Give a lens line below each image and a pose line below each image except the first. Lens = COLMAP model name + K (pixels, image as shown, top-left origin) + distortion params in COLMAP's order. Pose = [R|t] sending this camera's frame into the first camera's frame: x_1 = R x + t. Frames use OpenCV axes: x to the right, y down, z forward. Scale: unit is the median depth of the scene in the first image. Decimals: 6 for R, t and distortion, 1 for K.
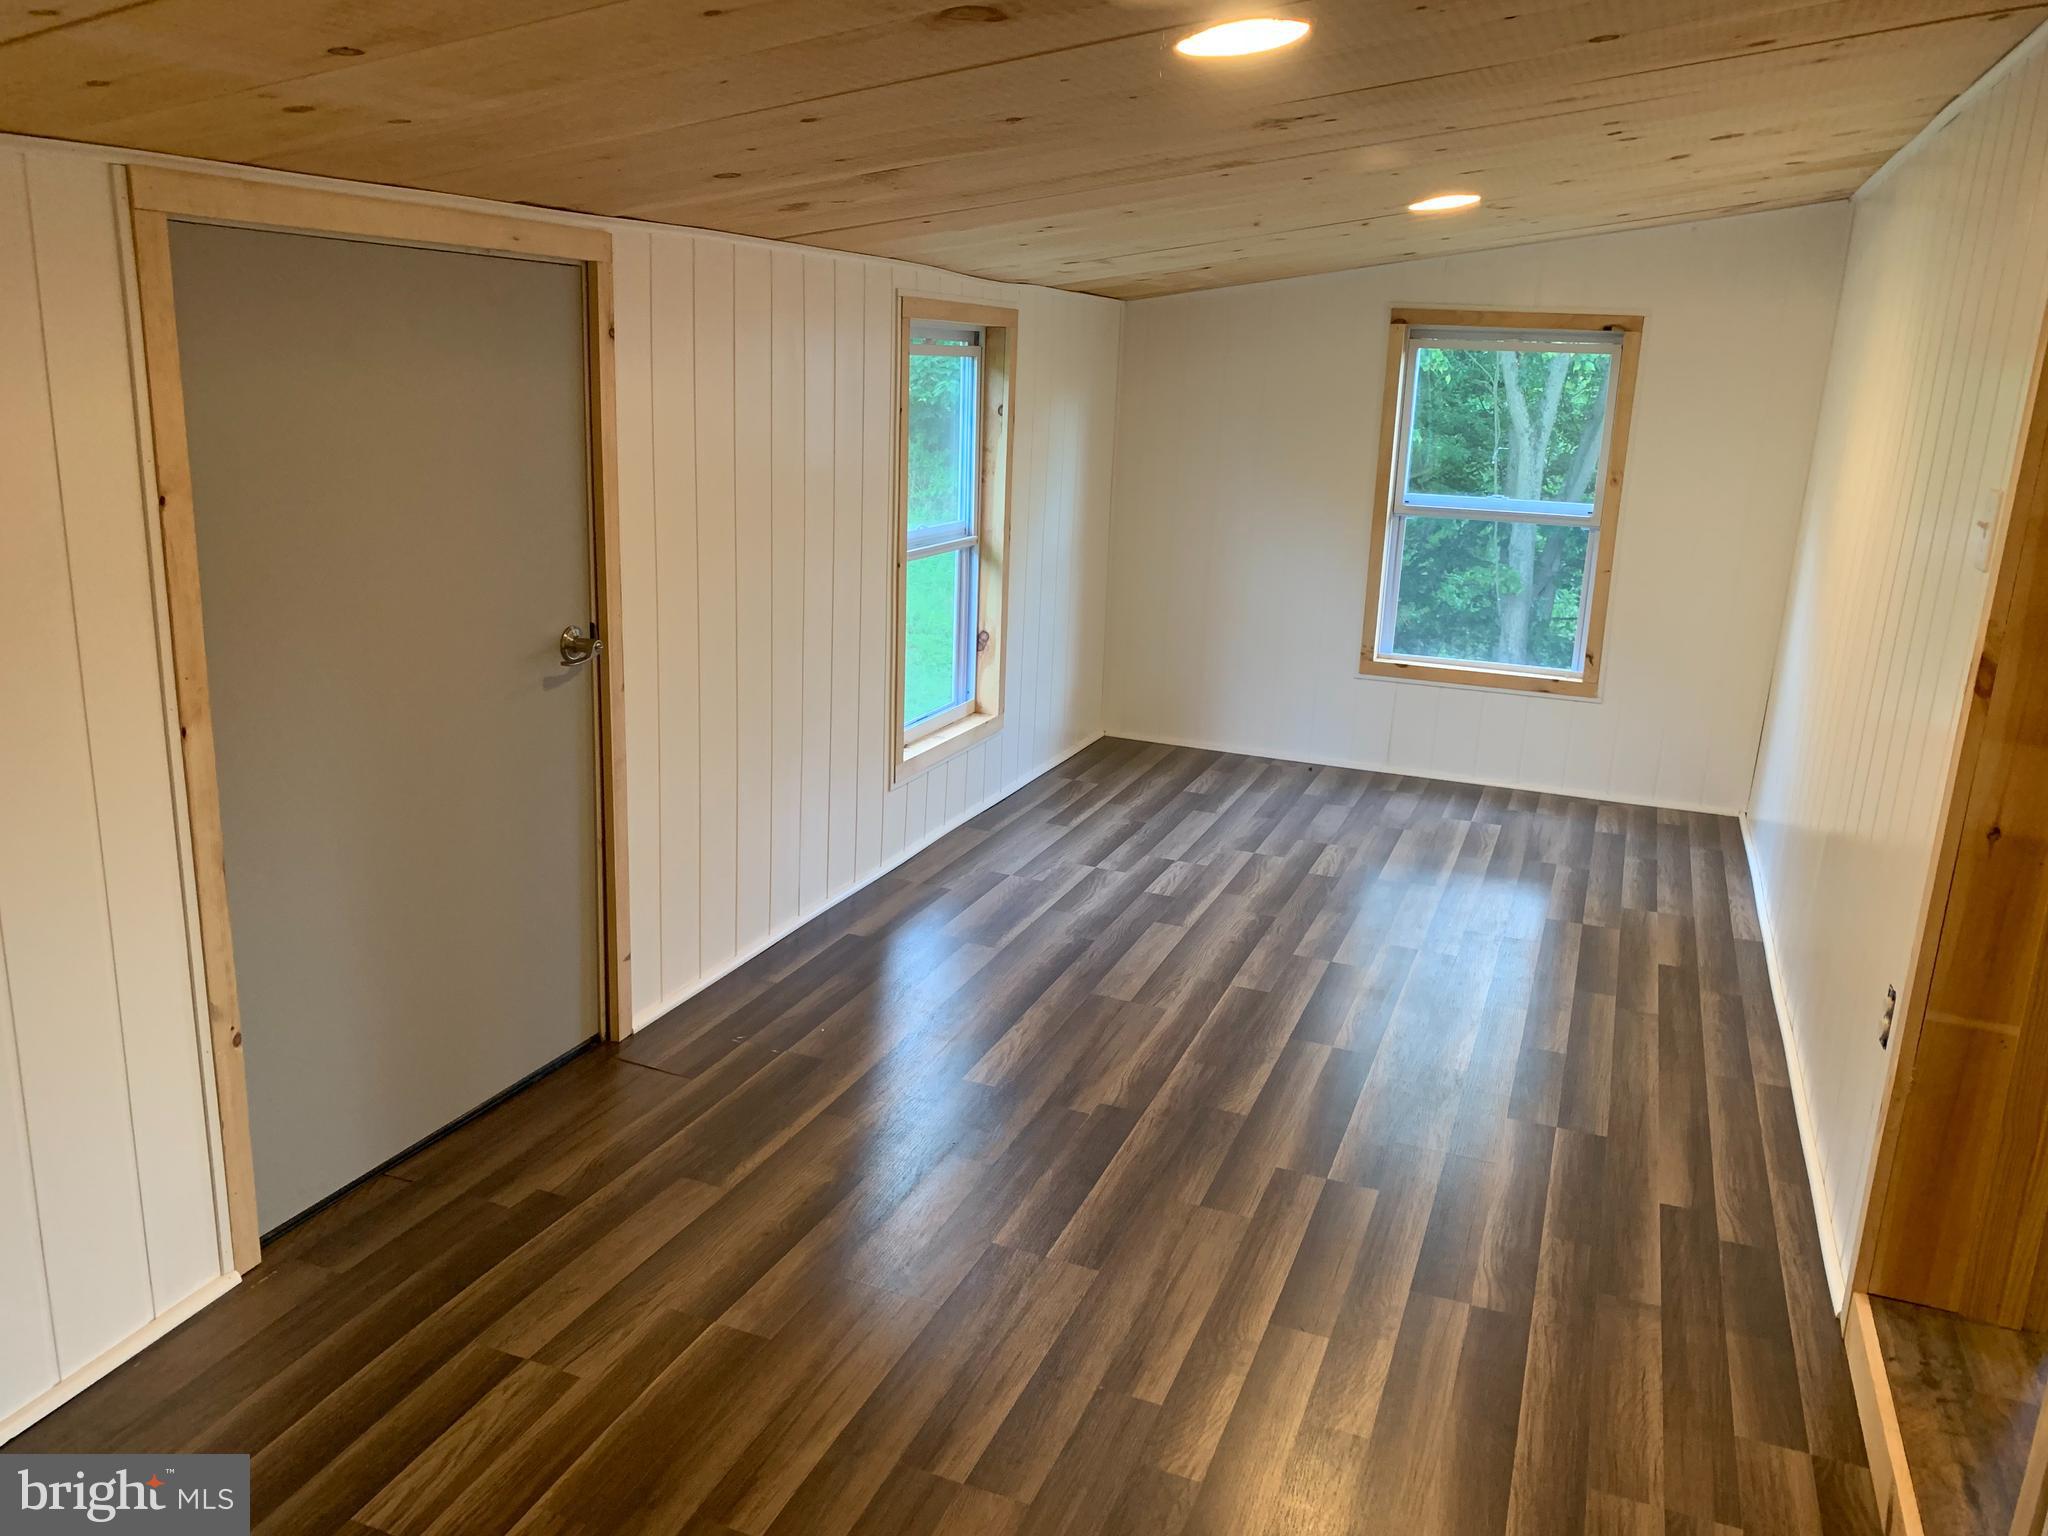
lens RADIAL K [[1580.8, 0, 1027.8], [0, 1580.8, 765.2], [0, 0, 1]] dist [0.037491, -0.044201]
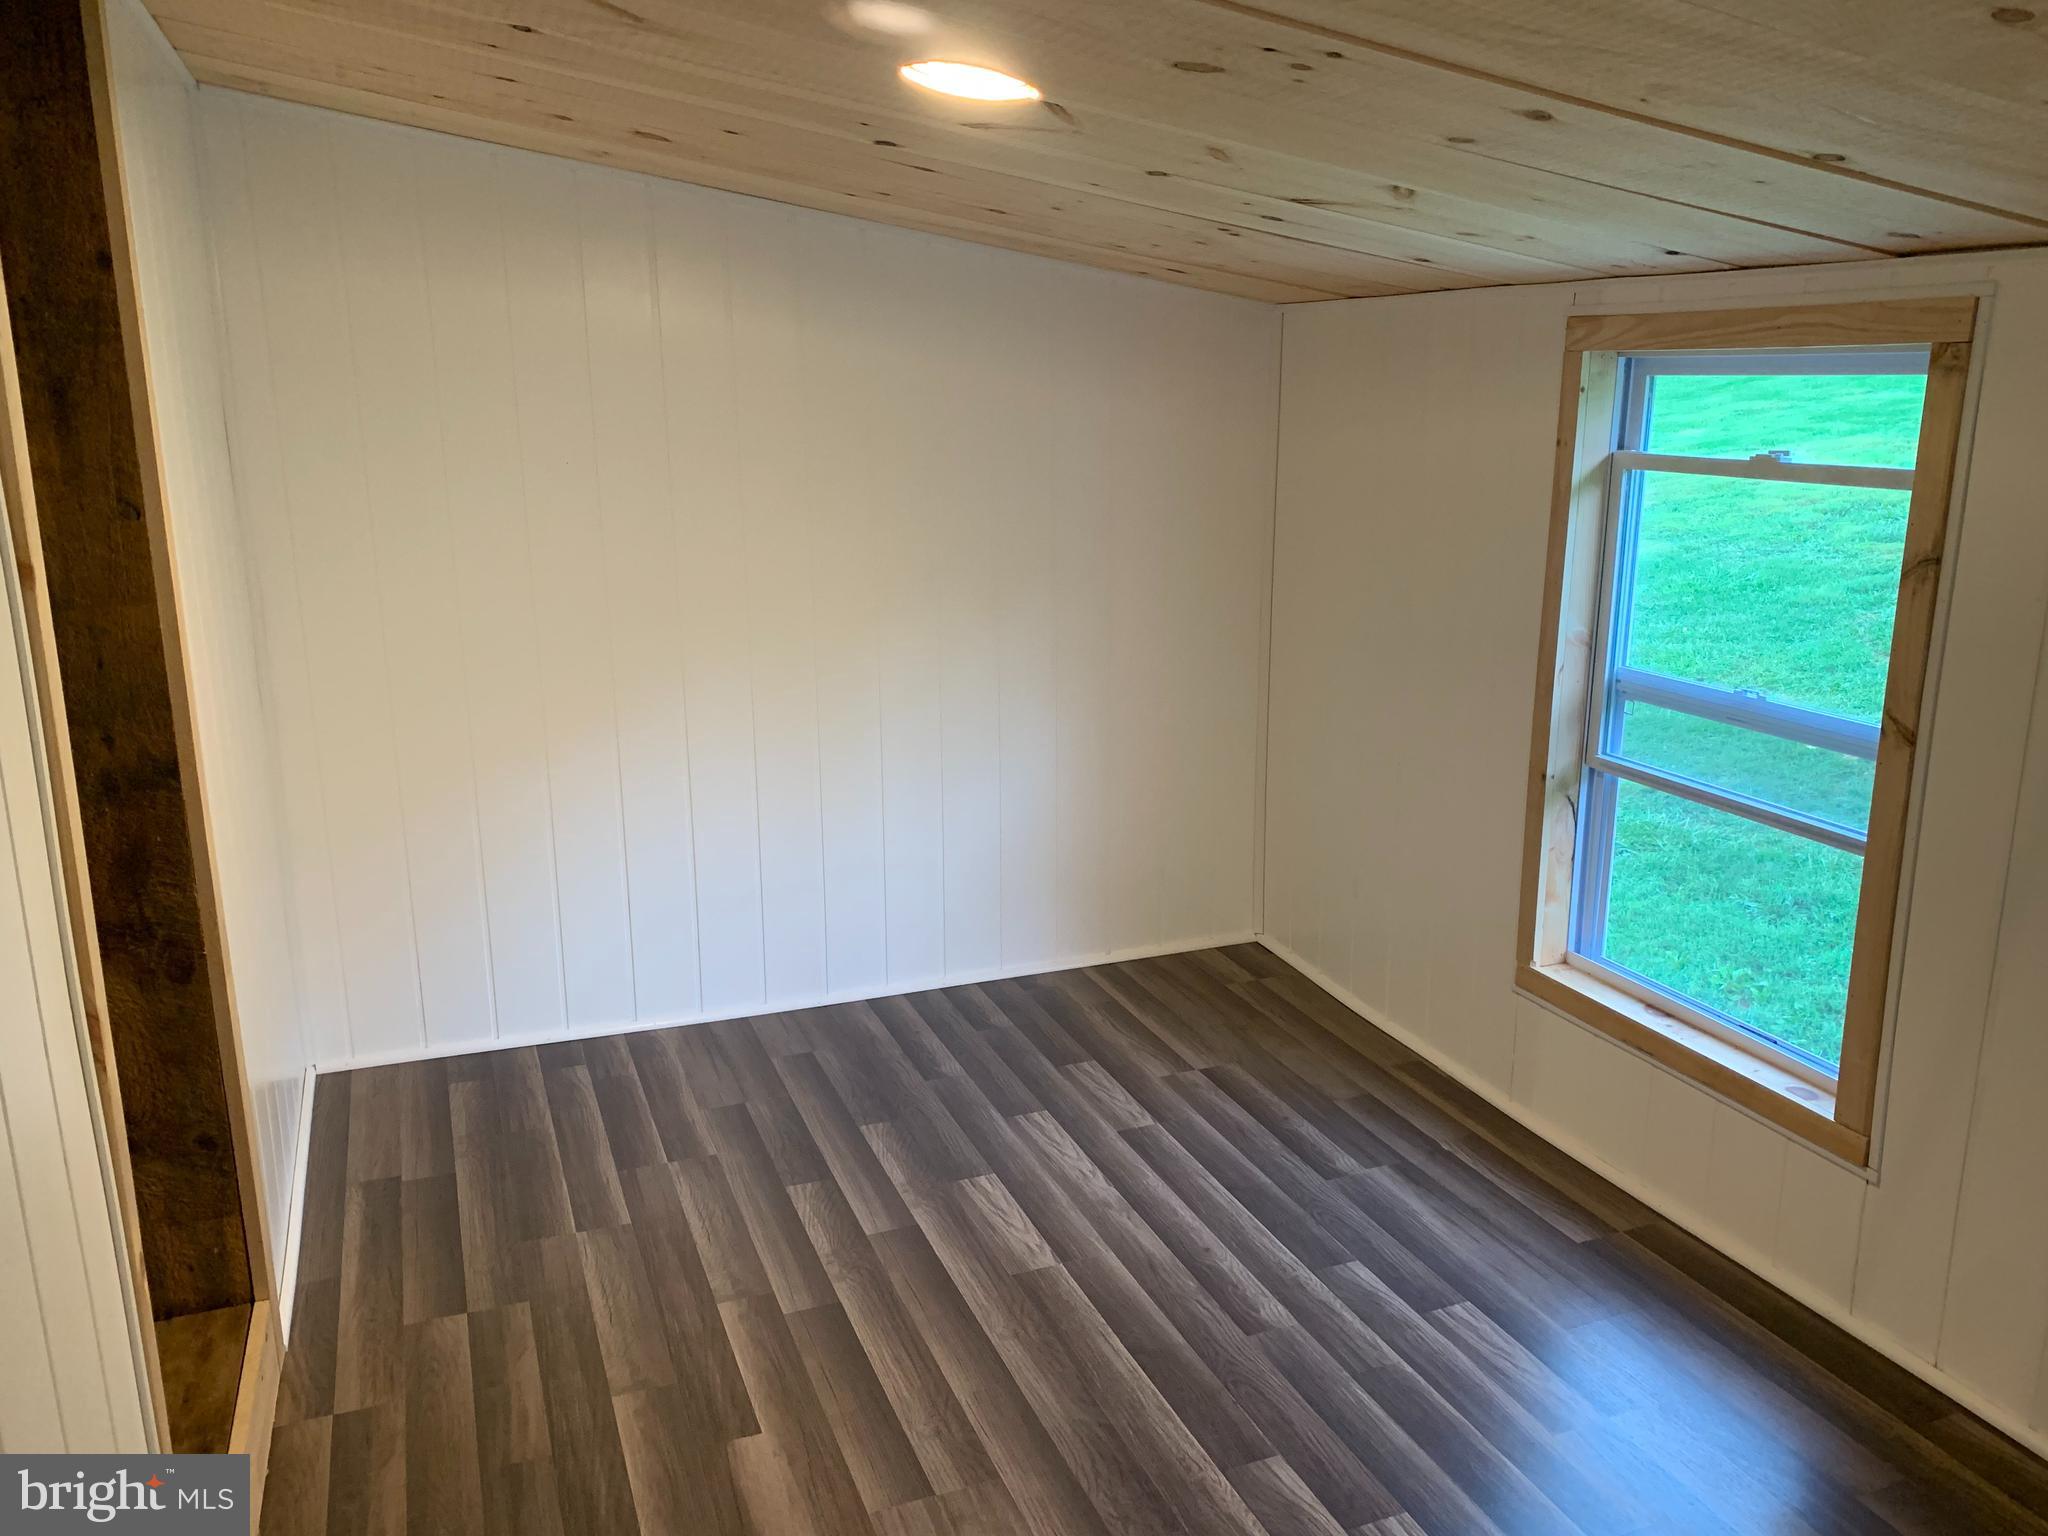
lens RADIAL K [[1580.8, 0, 1028.8], [0, 1580.8, 765.9], [0, 0, 1]] dist [0.037491, -0.044201]
pose [[-0.737183, 0.146941, -0.659522, 0.772766], [-0.183000, 0.896170, 0.404215, -0.409917], [0.650440, 0.418673, -0.633751, 1.584150]]
